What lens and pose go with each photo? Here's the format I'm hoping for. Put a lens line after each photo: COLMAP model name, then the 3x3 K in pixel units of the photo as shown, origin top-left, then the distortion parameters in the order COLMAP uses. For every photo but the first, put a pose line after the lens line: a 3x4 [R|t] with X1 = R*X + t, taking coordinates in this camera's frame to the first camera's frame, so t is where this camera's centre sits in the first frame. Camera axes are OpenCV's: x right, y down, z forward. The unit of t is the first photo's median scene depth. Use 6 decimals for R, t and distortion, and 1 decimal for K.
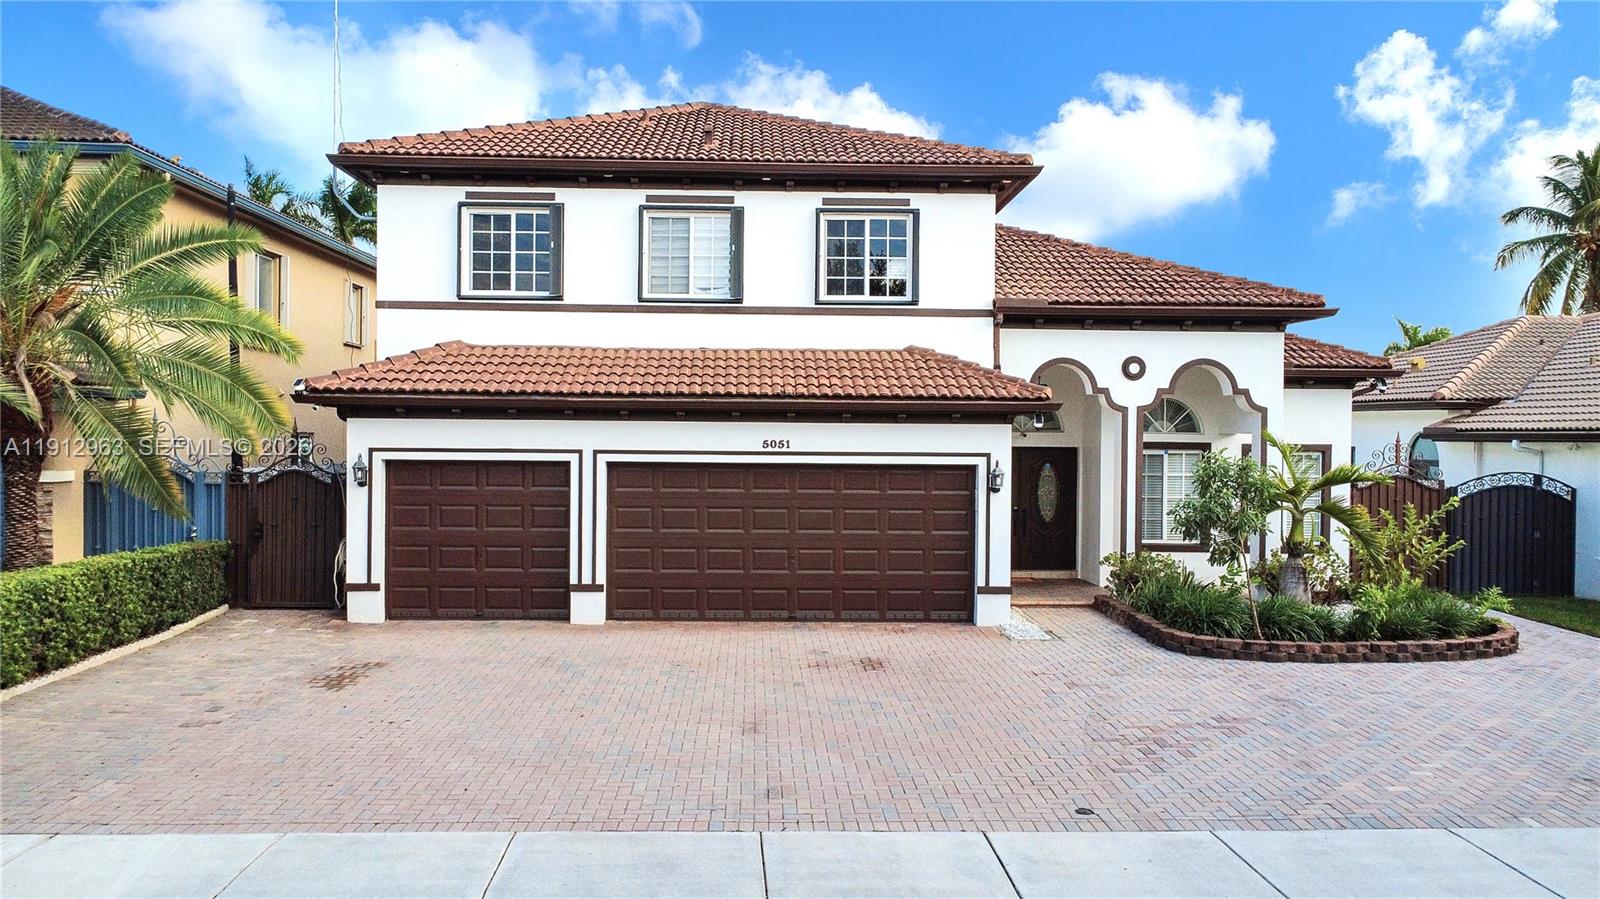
lens RADIAL K [[1199.4, 0, 800.0], [0, 1199.4, 449.5], [0, 0, 1]] dist [0.001498, -0.000261]
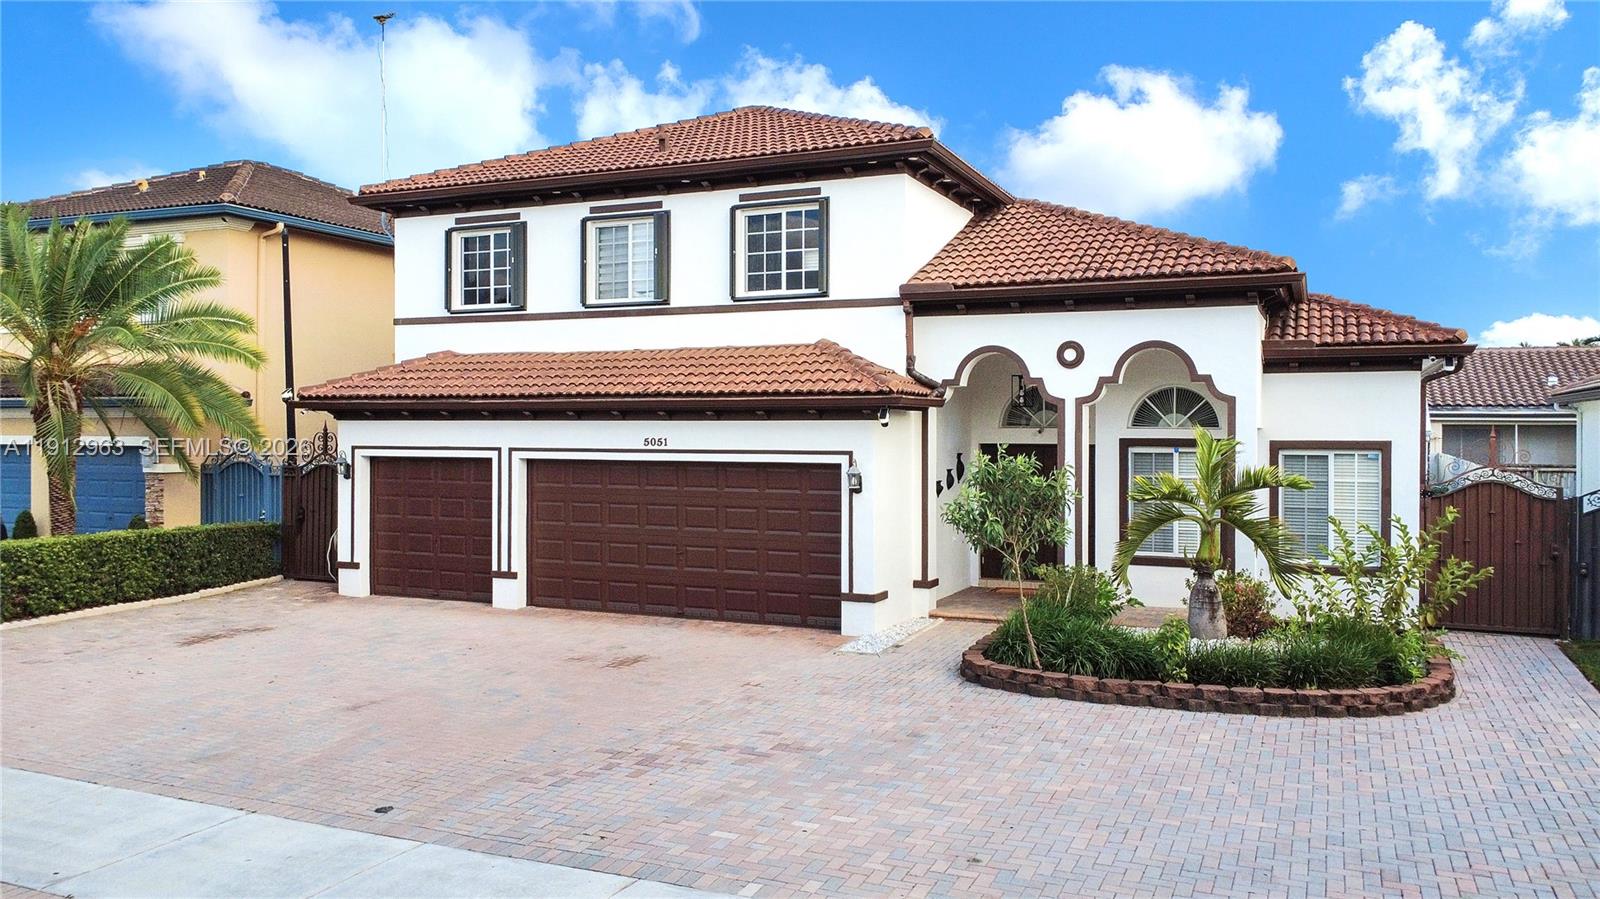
lens RADIAL K [[1207.7, 0, 801.6], [0, 1207.7, 431.7], [0, 0, 1]] dist [0.000481, -0.000023]
pose [[0.899852, -0.005591, -0.436159, 0.508616], [0.000030, 0.999919, -0.012757, -0.000131], [0.436195, 0.011466, 0.899779, 0.124628]]
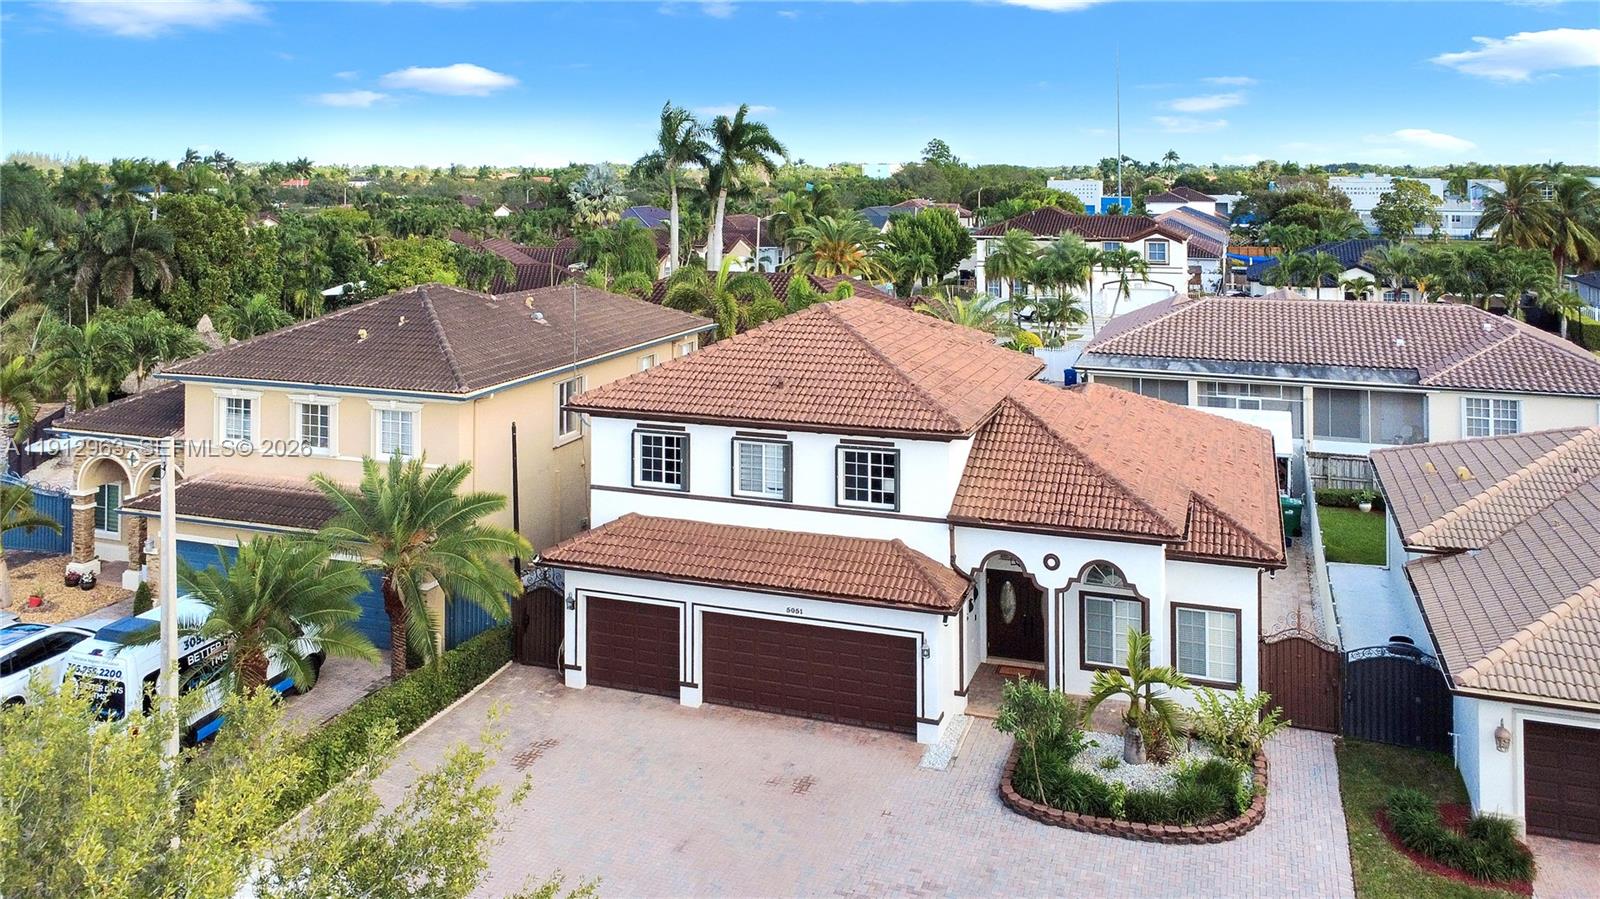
lens RADIAL K [[1259.1, 0, 795.7], [0, 1259.1, 153.5], [0, 0, 1]] dist [-0.001356, 0.002924]
pose [[0.927581, -0.014501, -0.373342, 0.591761], [0.004468, 0.999606, -0.027726, -0.543585], [0.373596, 0.024050, 0.927280, -0.560624]]
